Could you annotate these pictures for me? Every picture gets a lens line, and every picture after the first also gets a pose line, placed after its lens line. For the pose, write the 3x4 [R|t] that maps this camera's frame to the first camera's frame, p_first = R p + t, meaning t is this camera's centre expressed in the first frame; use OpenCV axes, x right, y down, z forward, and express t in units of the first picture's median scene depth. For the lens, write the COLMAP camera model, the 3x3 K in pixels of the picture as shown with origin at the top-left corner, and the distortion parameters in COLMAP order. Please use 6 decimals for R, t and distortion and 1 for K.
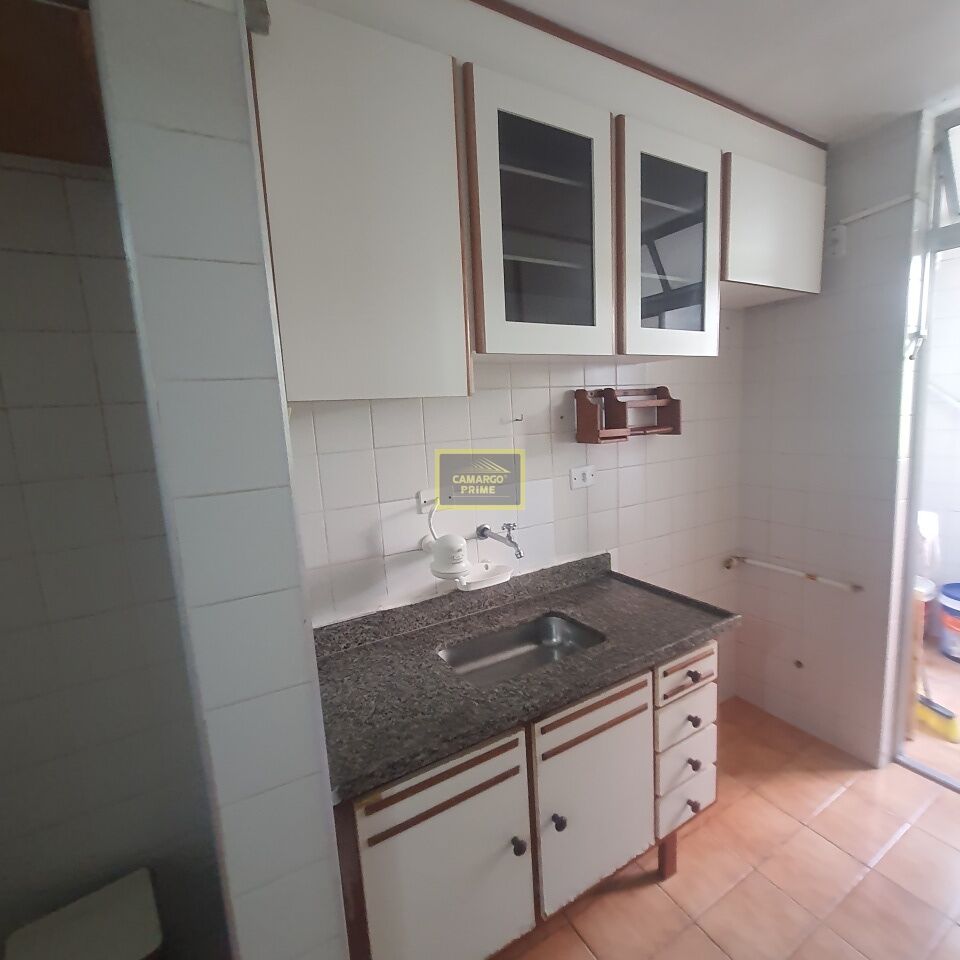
lens RADIAL K [[510.7, 0, 496.5], [0, 510.7, 479.4], [0, 0, 1]] dist [-0.002803, 0.003325]
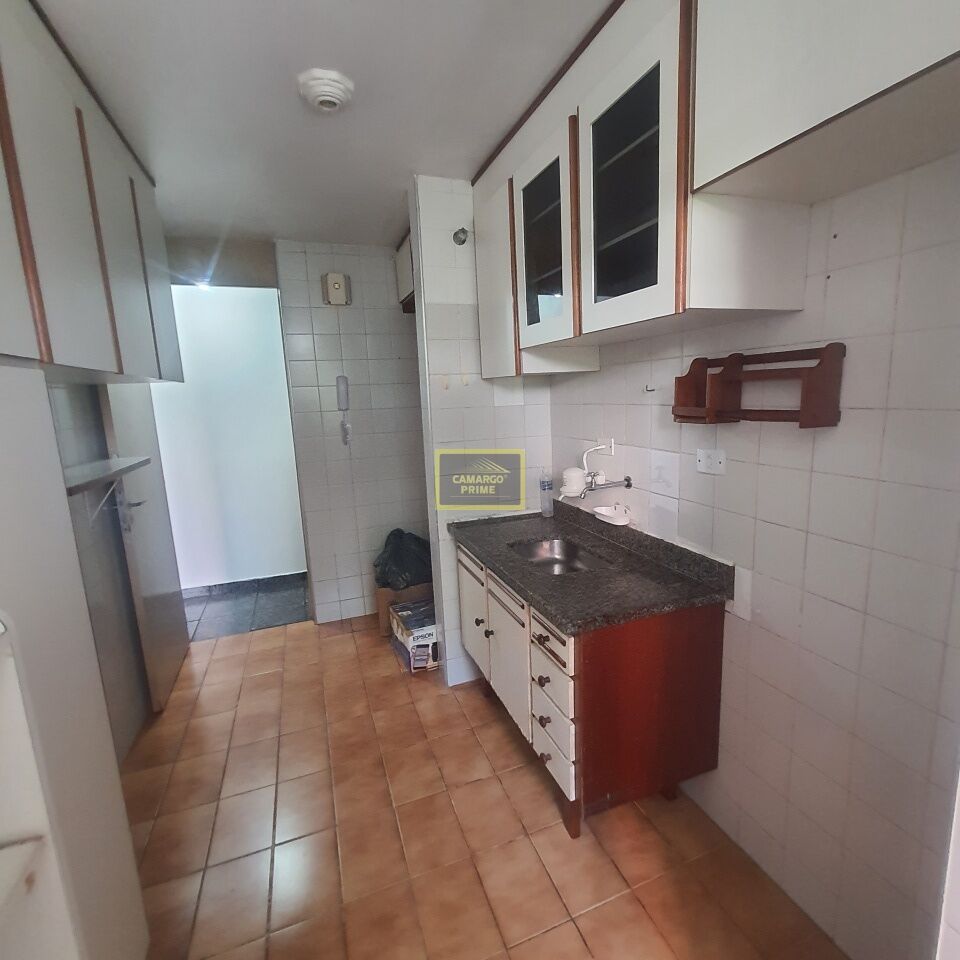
lens RADIAL K [[510.7, 0, 496.5], [0, 510.7, 479.4], [0, 0, 1]] dist [-0.002803, 0.003325]
pose [[-0.180483, 0.221645, -0.958279, 1.211456], [-0.095700, 0.965699, 0.241385, -0.168490], [0.978911, 0.135273, -0.153081, 0.910515]]
